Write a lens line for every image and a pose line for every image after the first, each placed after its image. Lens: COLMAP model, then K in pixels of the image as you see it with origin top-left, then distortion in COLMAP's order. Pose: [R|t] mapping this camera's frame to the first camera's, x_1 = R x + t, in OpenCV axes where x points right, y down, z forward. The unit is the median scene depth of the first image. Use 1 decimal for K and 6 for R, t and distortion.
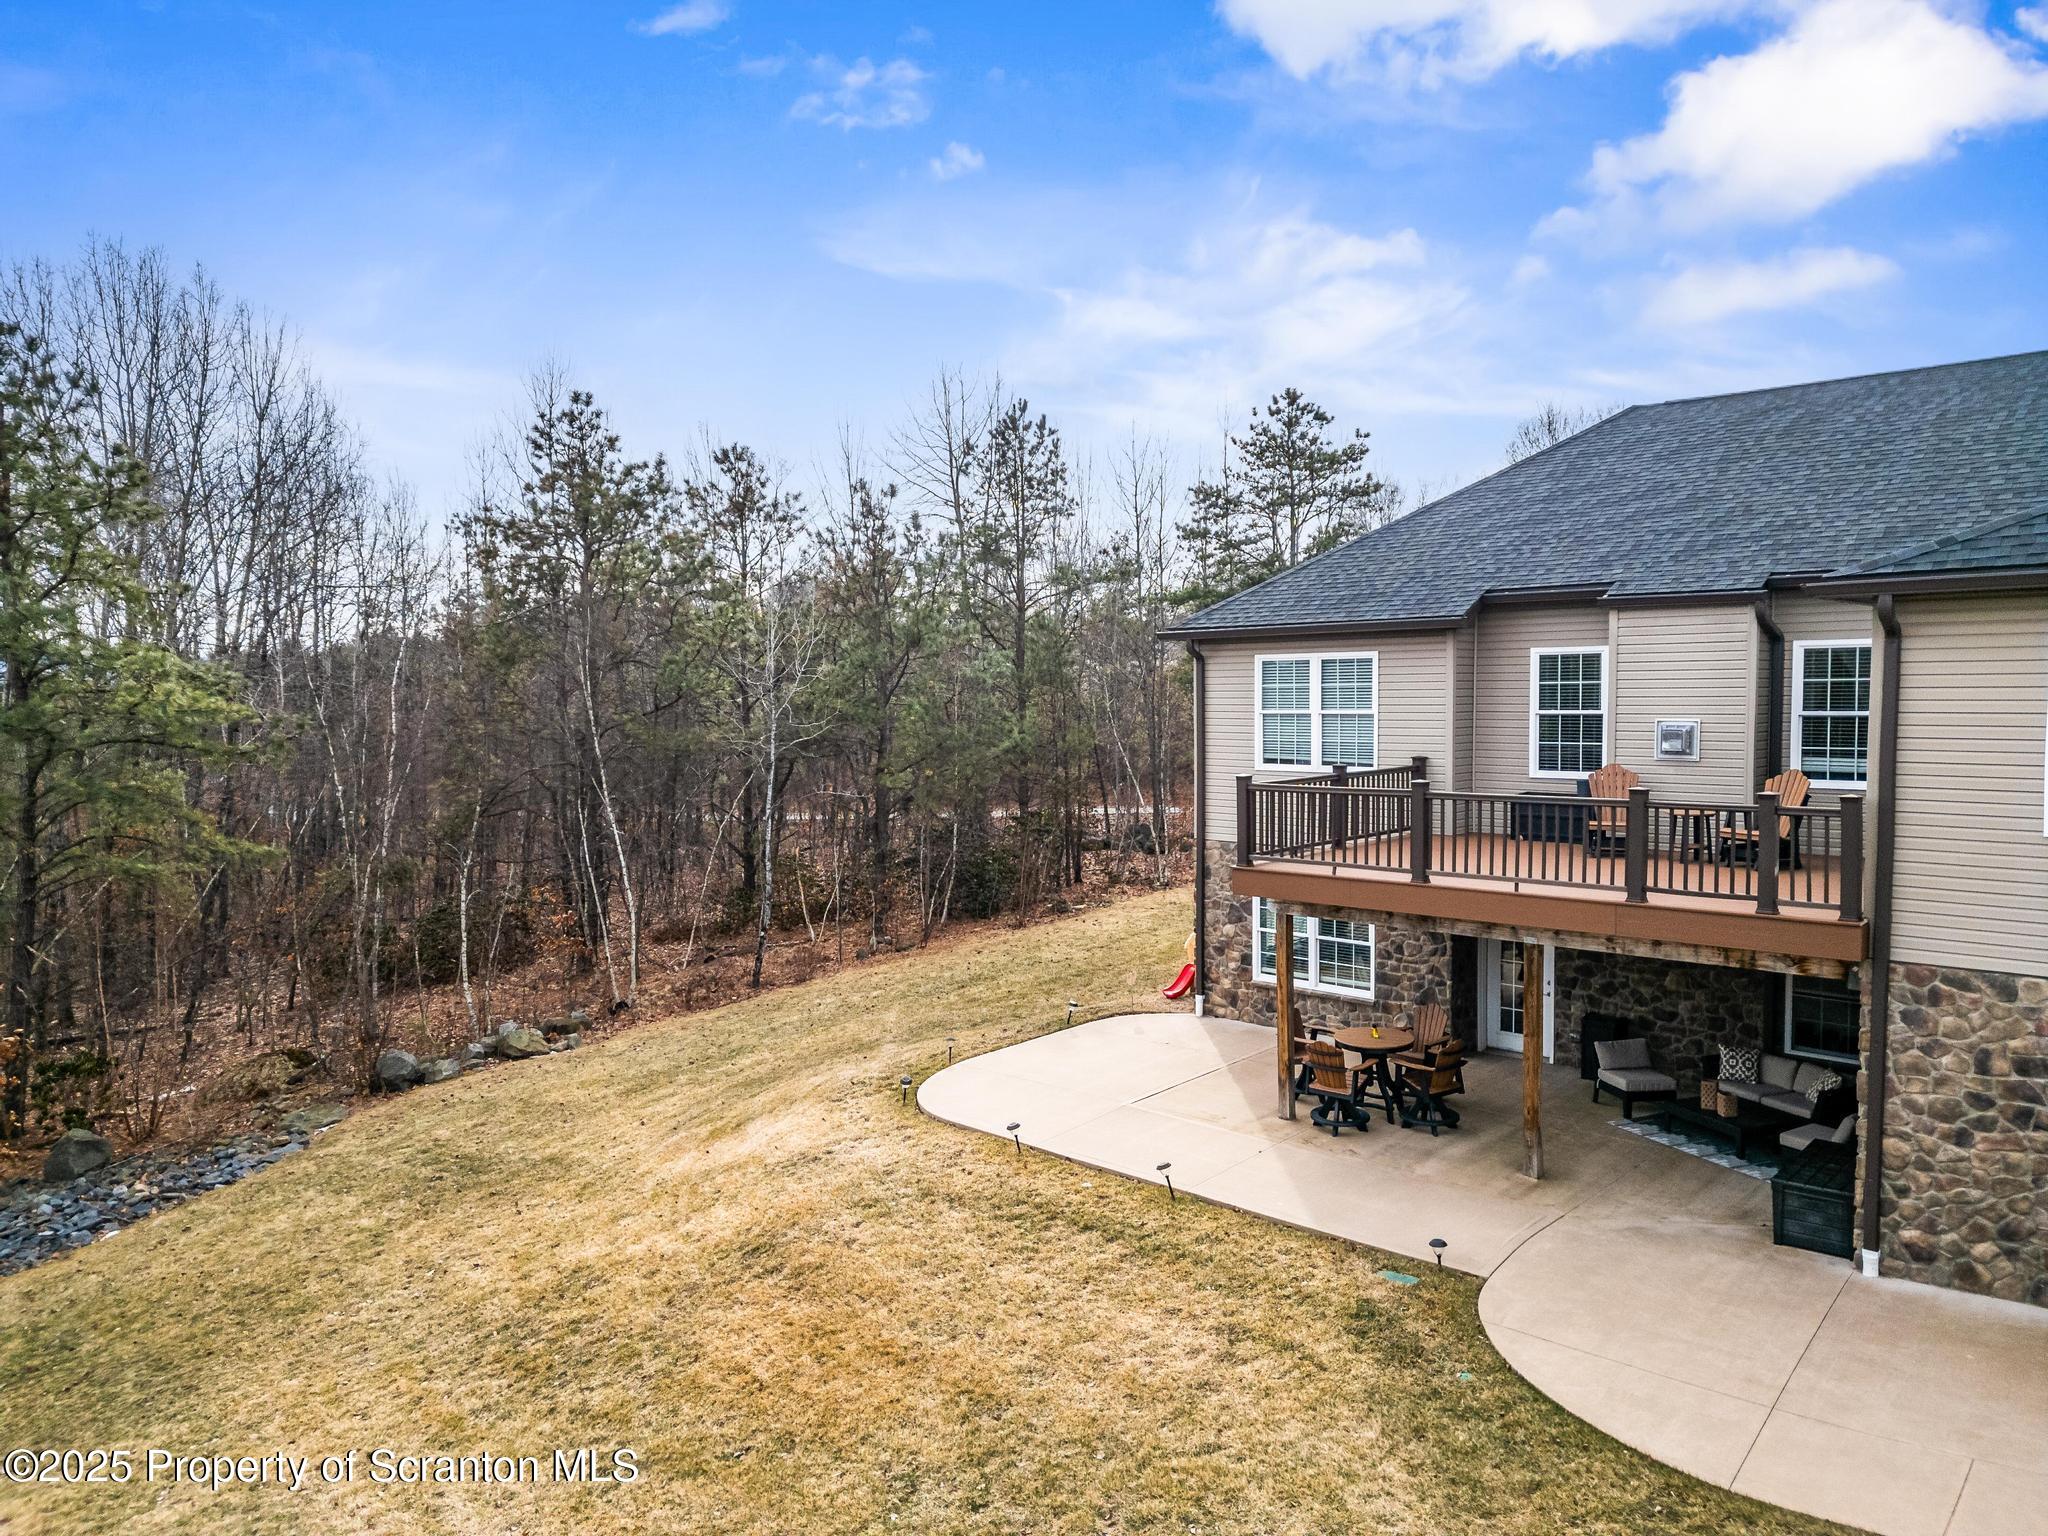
lens RADIAL K [[1411.7, 0, 1024.0], [0, 1411.7, 768.0], [0, 0, 1]] dist [0.103069, -0.122358]
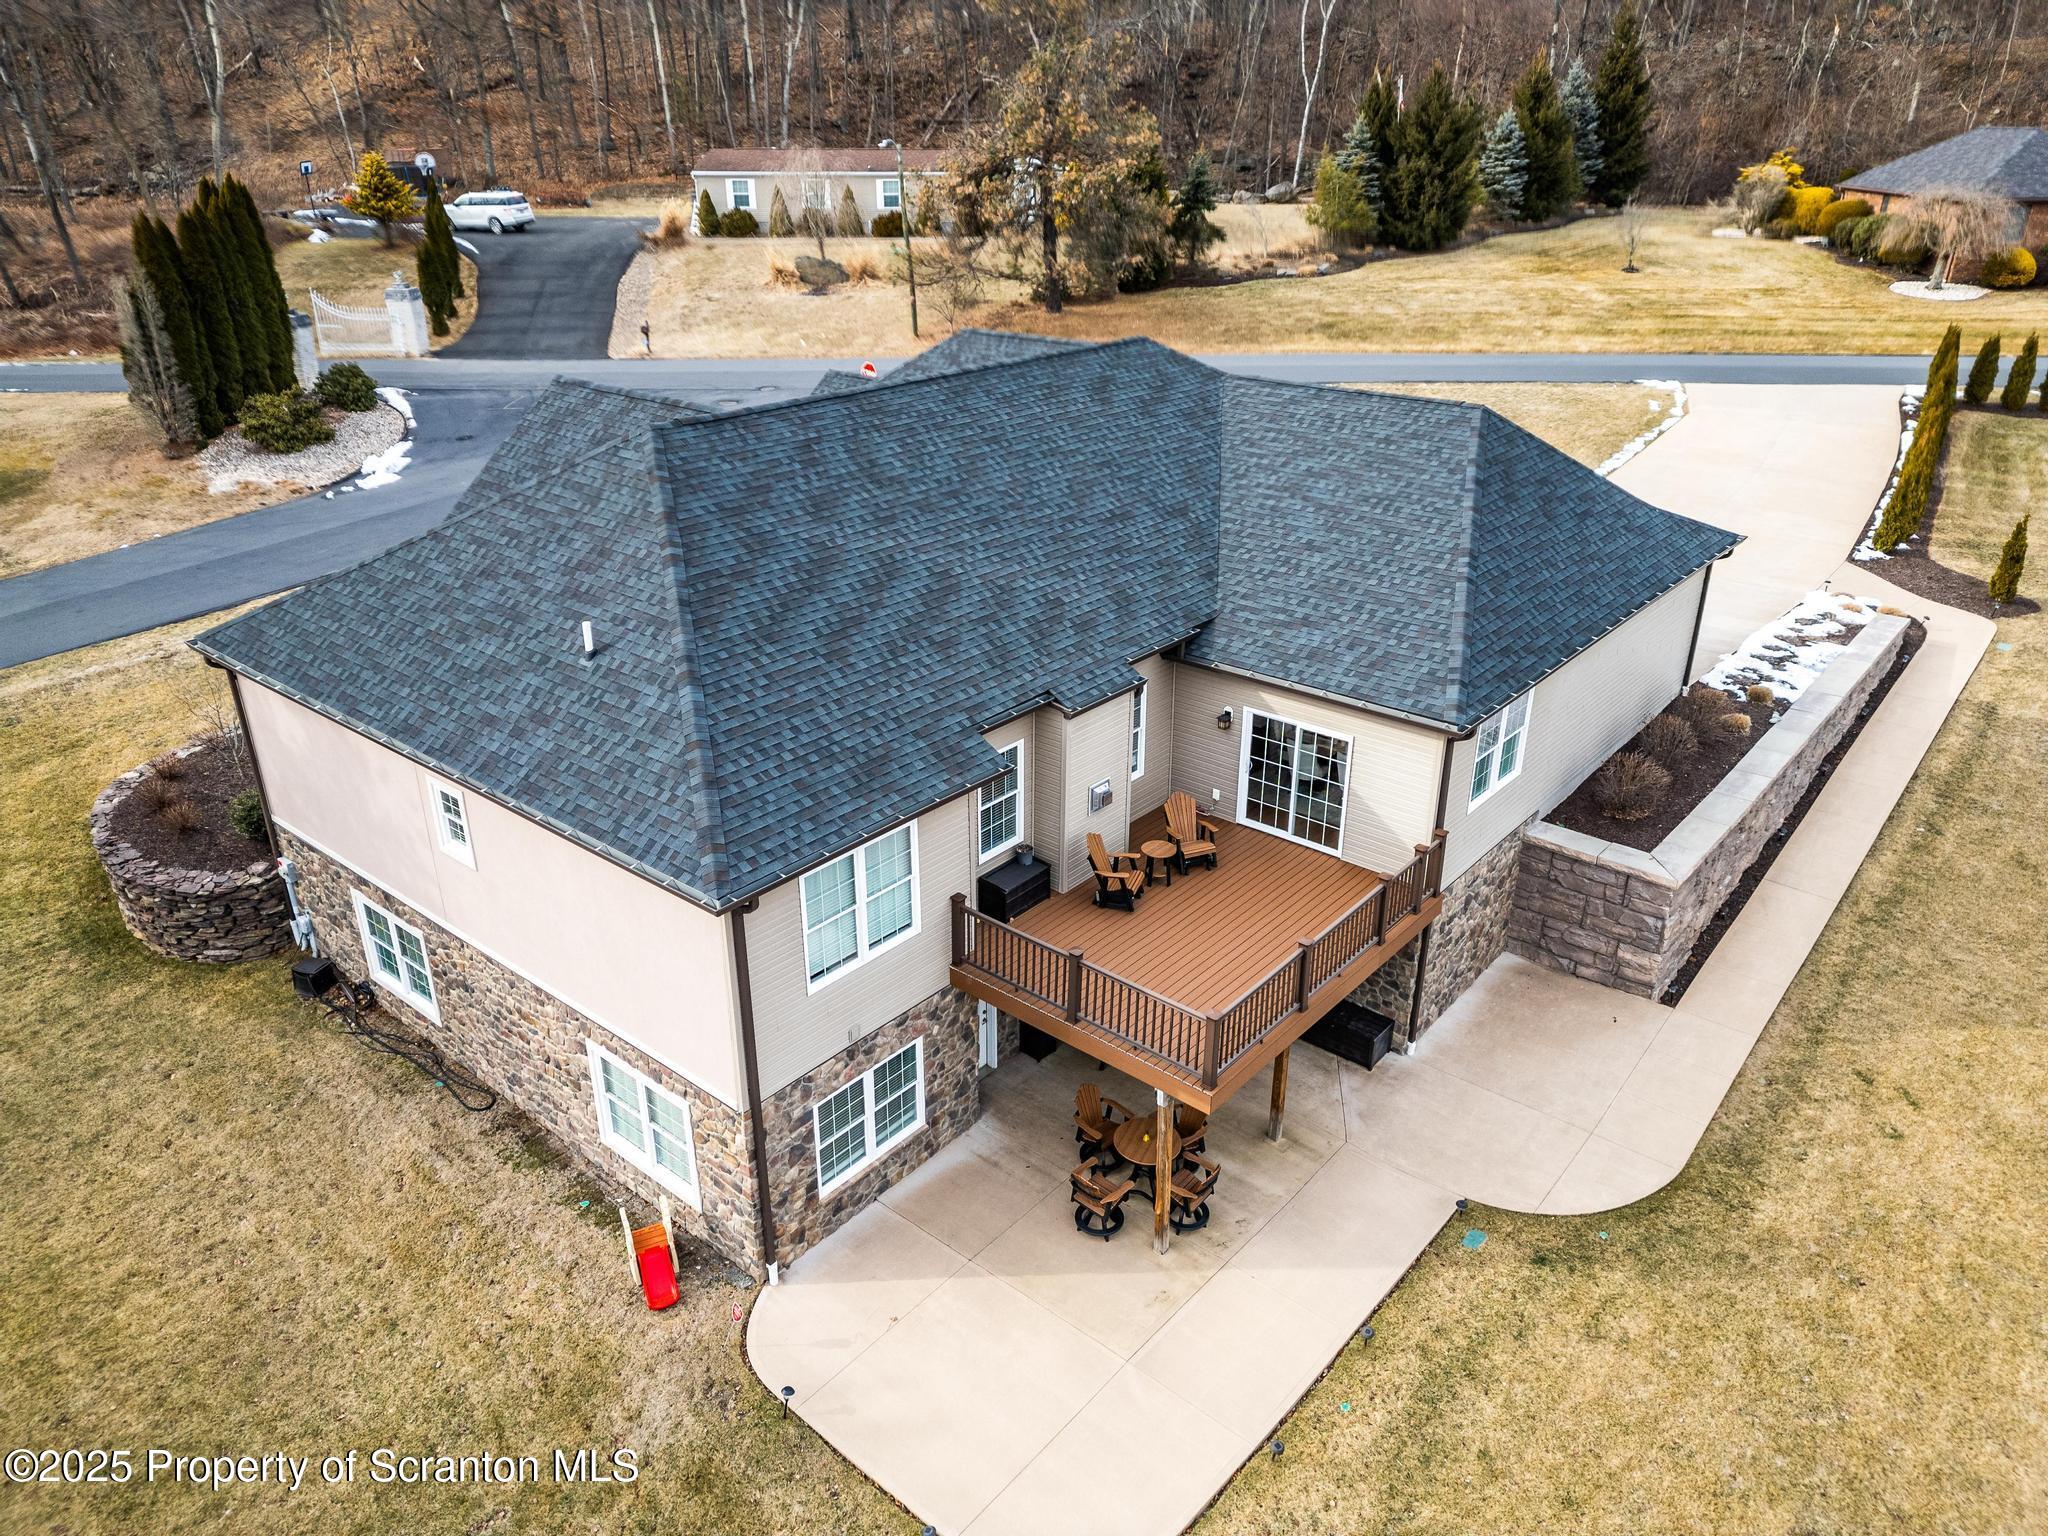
lens RADIAL K [[1449.1, 0, 1008.9], [0, 1449.1, 733.7], [0, 0, 1]] dist [0.050058, -0.052122]
pose [[-0.034205, -0.387856, 0.921085, -0.699770], [0.060240, 0.919149, 0.389277, -0.573811], [-0.997598, 0.068801, -0.008075, 1.078427]]
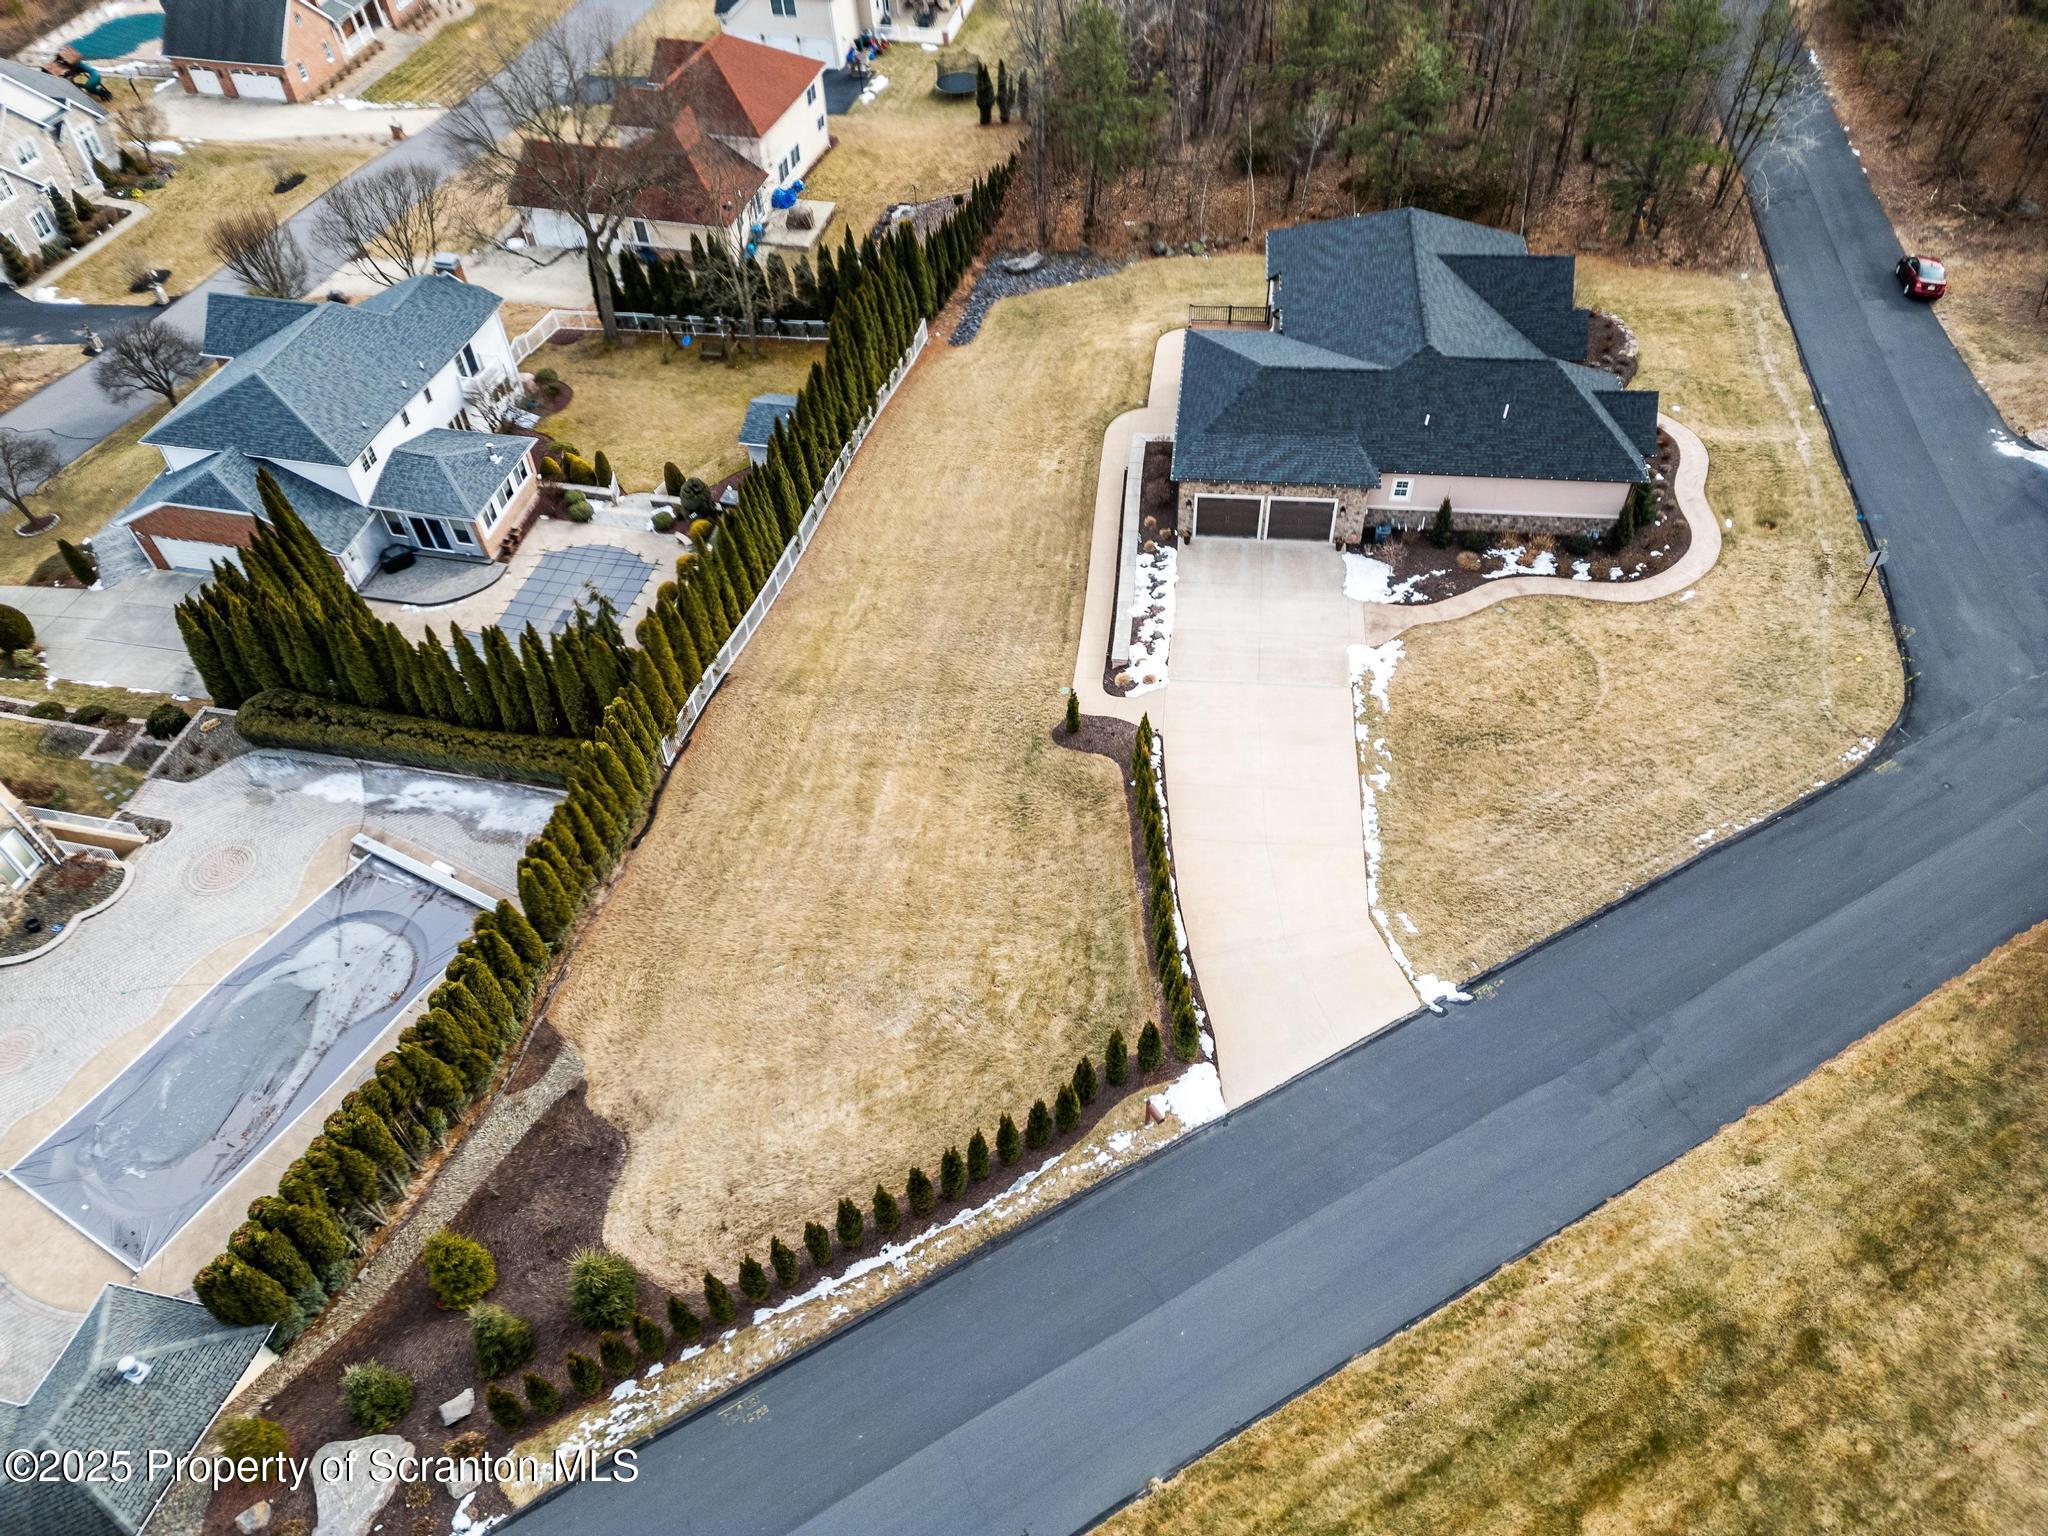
lens RADIAL K [[1428.2, 0, 1019.6], [0, 1428.2, 762.5], [0, 0, 1]] dist [0.081827, -0.073643]
pose [[0.590671, 0.580850, -0.560108, 3.197274], [-0.018176, 0.703539, 0.710425, -2.192899], [0.806708, -0.409447, 0.426117, -2.002325]]
